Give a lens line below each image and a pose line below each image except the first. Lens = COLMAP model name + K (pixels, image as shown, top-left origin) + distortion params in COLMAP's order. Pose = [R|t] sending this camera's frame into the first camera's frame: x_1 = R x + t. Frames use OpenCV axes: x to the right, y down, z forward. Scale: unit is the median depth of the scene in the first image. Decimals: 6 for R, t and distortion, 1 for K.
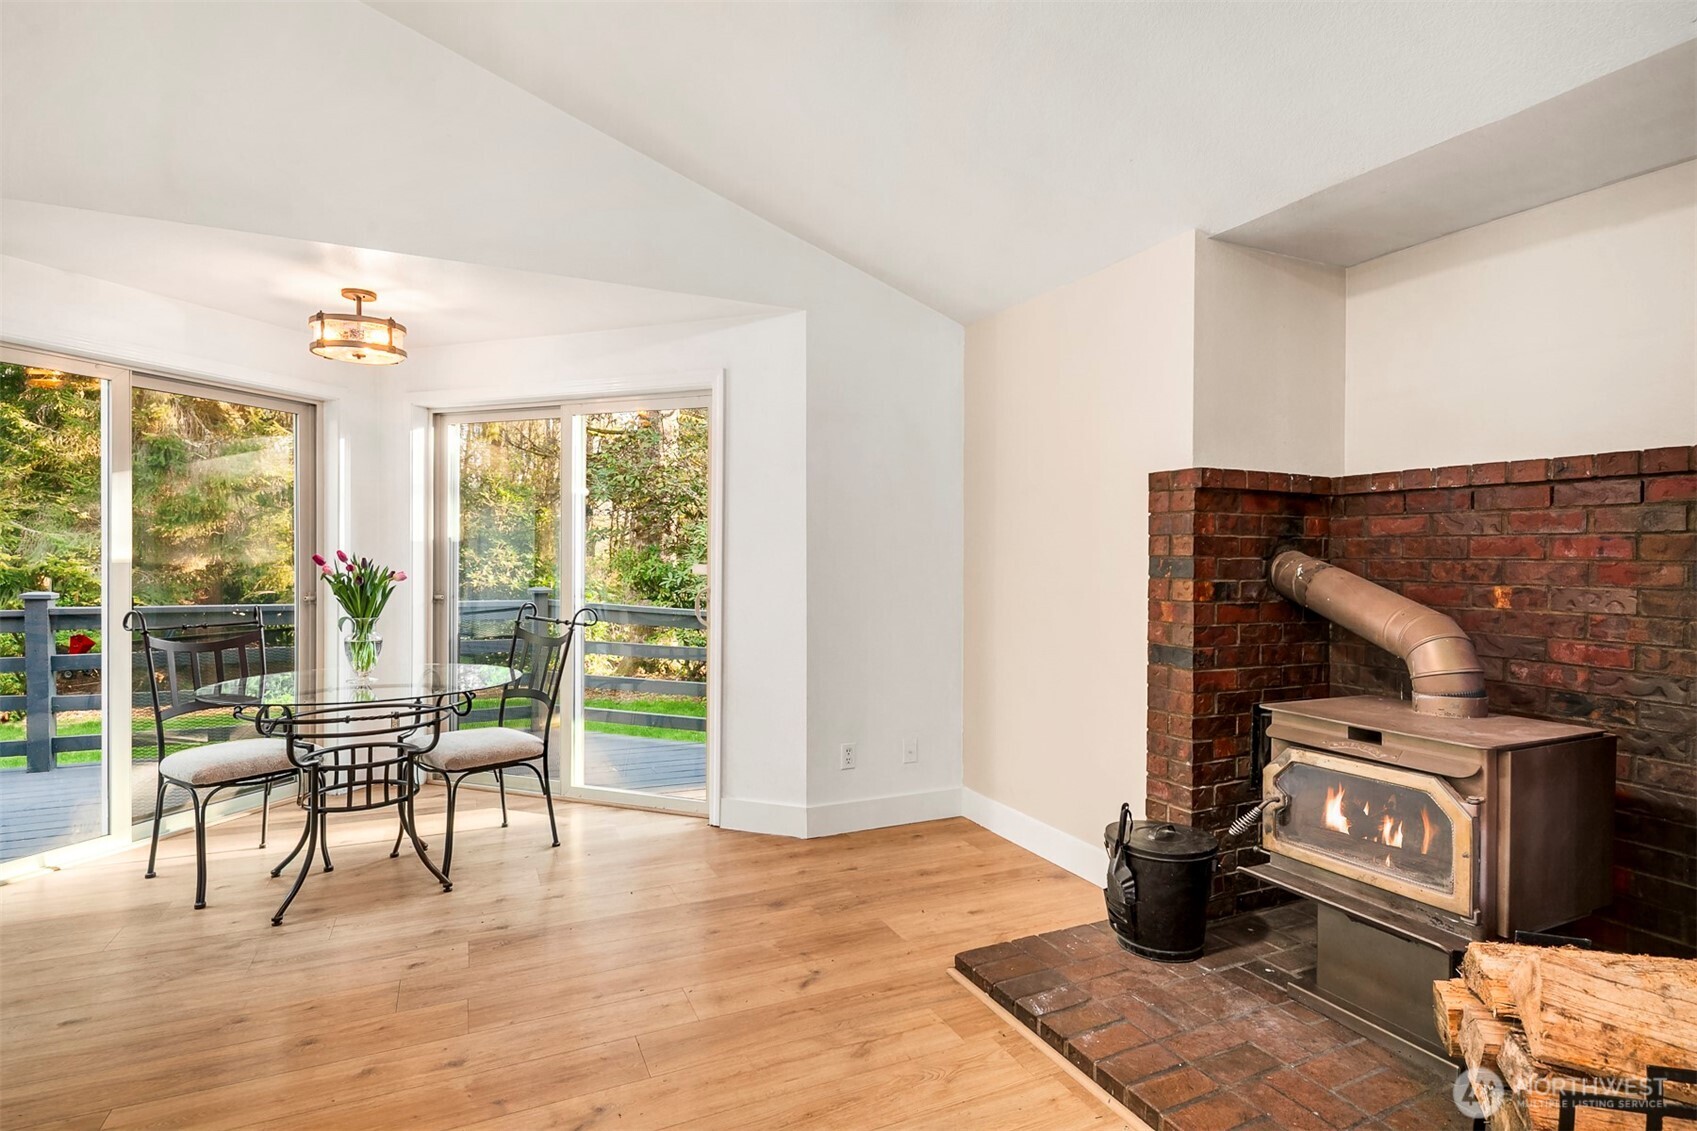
lens RADIAL K [[834.2, 0, 851.0], [0, 834.2, 563.0], [0, 0, 1]] dist [-0.000153, -0.000057]
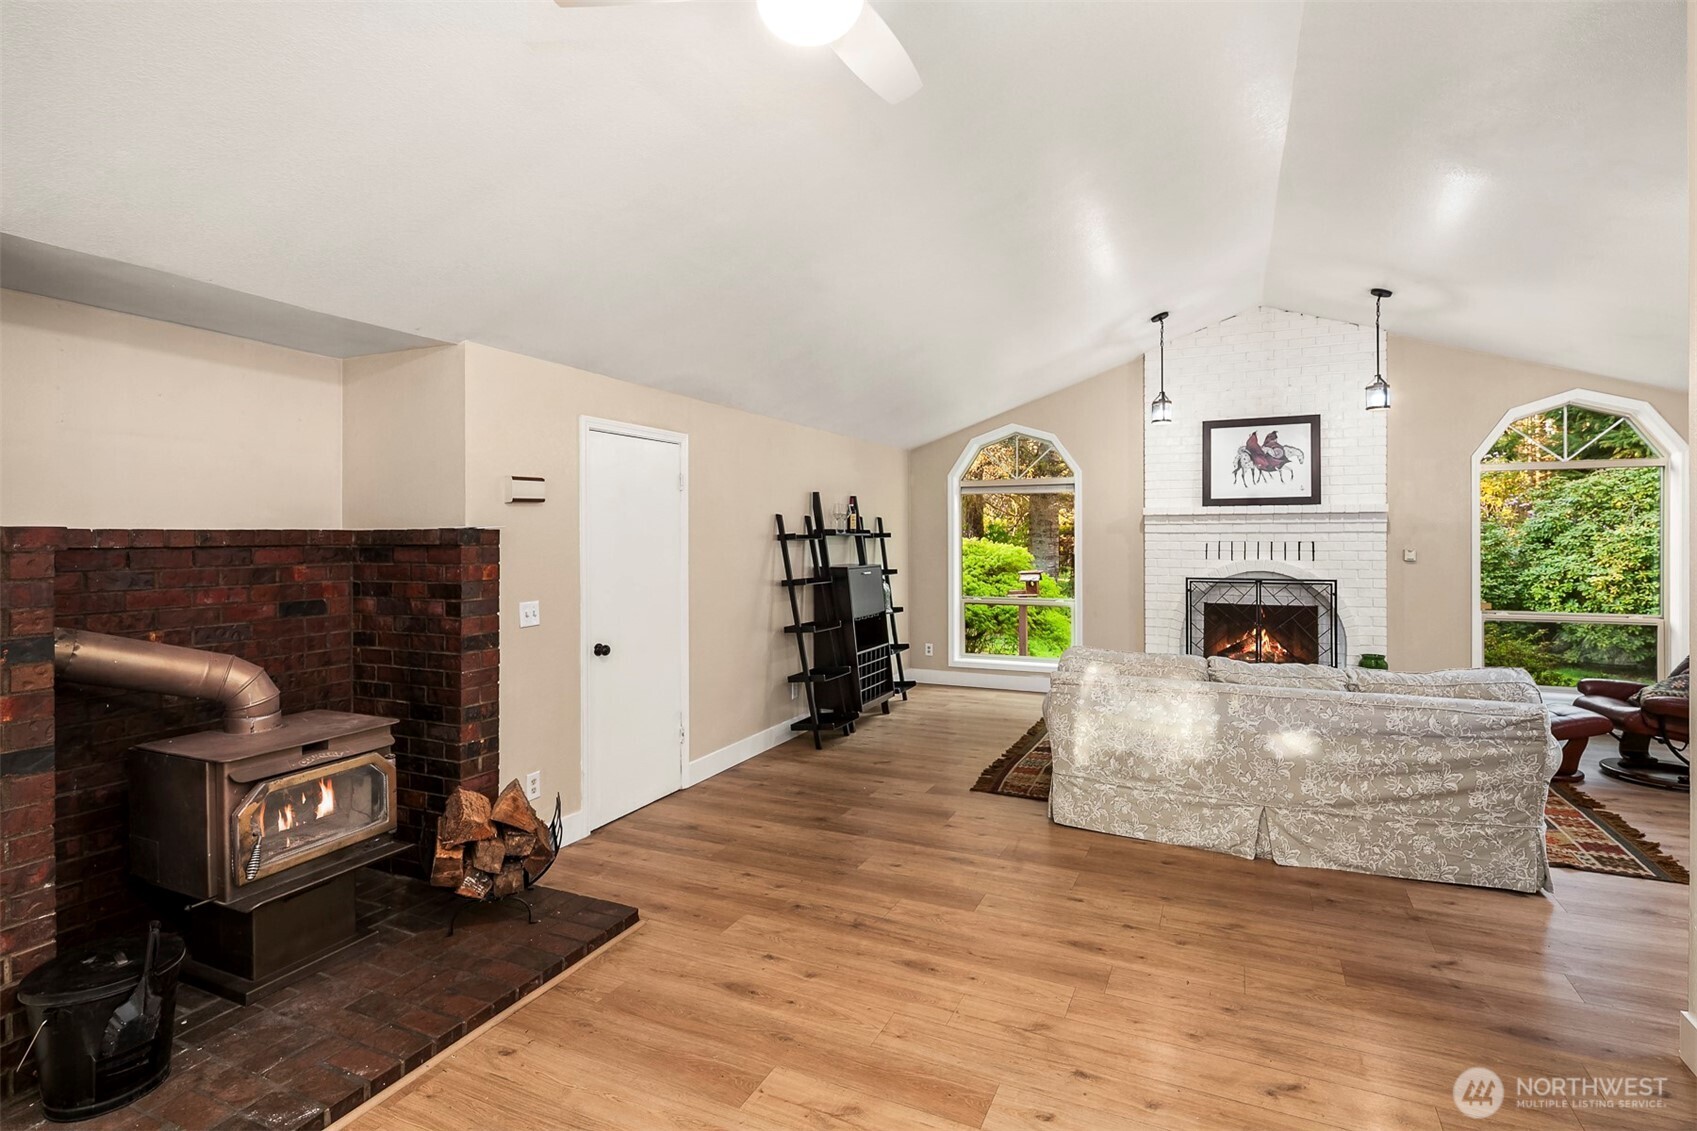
lens RADIAL K [[834.2, 0, 851.0], [0, 834.2, 563.0], [0, 0, 1]] dist [-0.000153, -0.000057]
pose [[-0.639269, -0.030091, 0.768394, -0.752497], [0.006815, 0.998973, 0.044791, -0.112549], [-0.768953, 0.033871, -0.638408, 0.942451]]
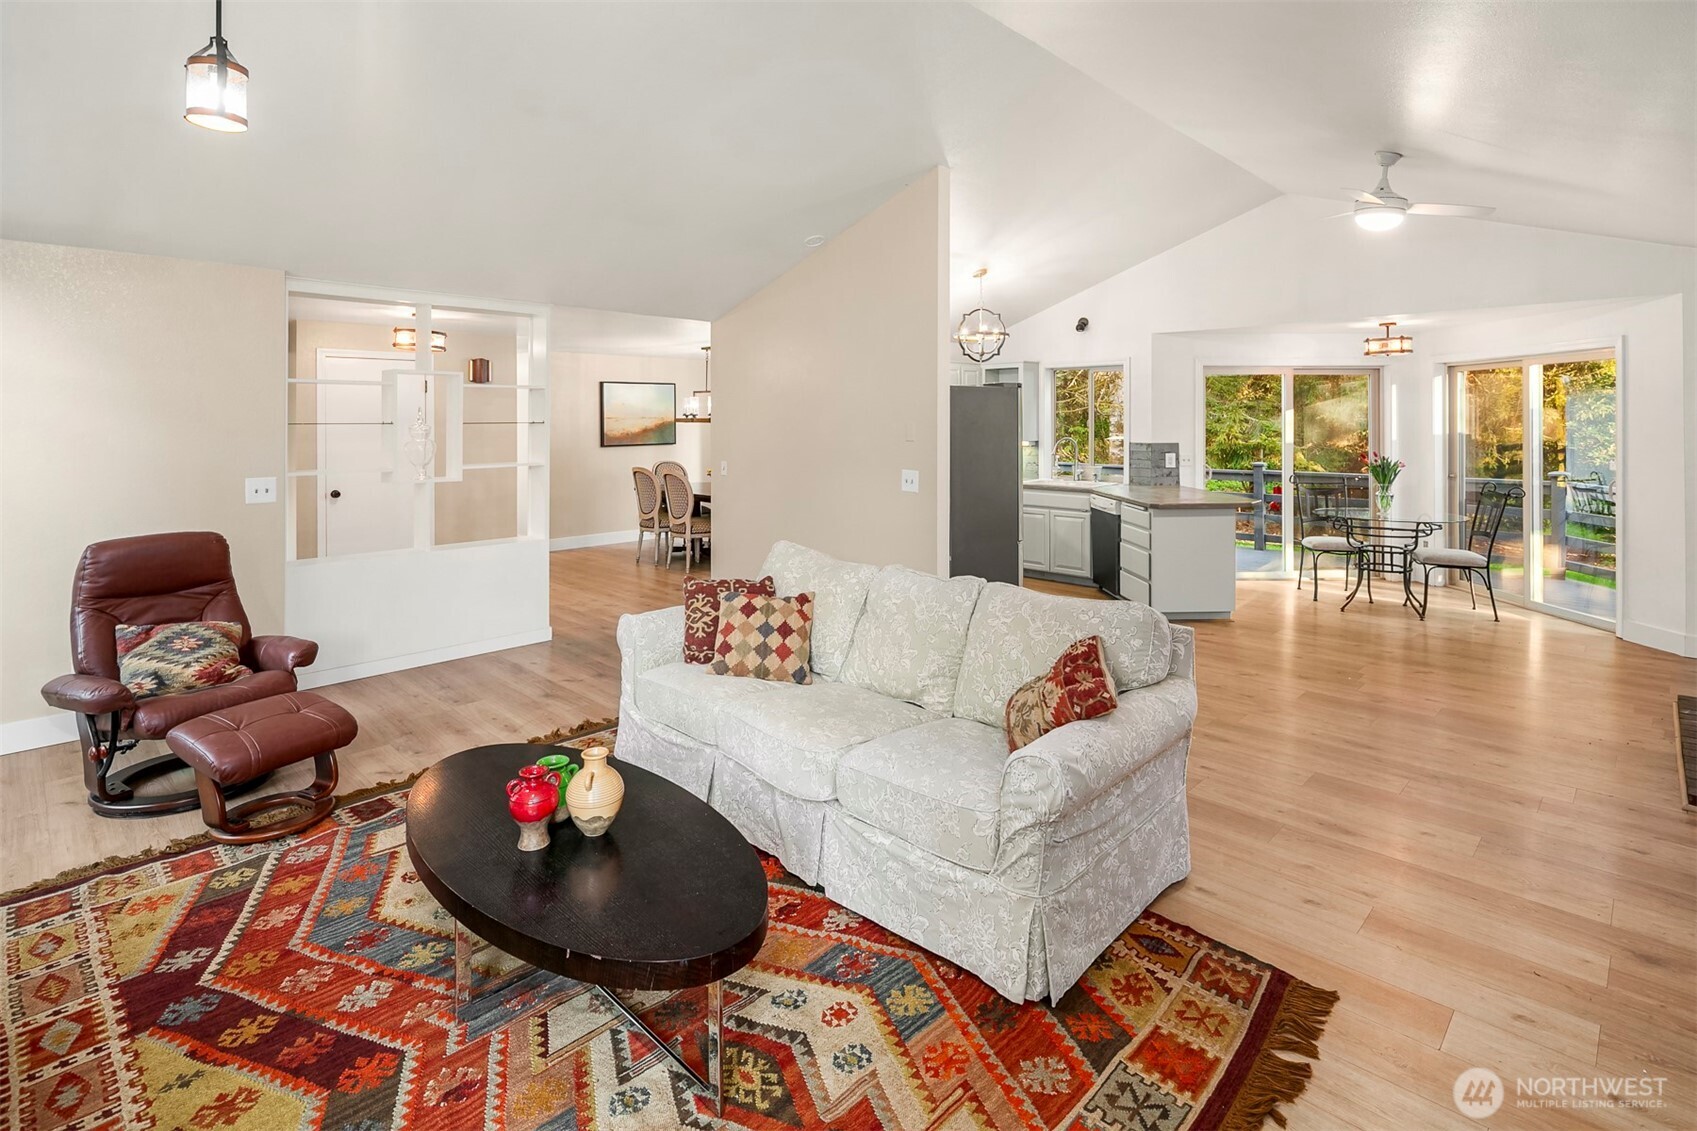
lens RADIAL K [[821.3, 0, 850.4], [0, 821.3, 429.3], [0, 0, 1]] dist [-0.017579, 0.000021]
pose [[0.334745, 0.000427, -0.942309, 1.039977], [-0.002893, 0.999996, -0.000574, -0.077243], [0.942304, 0.002919, 0.334745, -1.105590]]
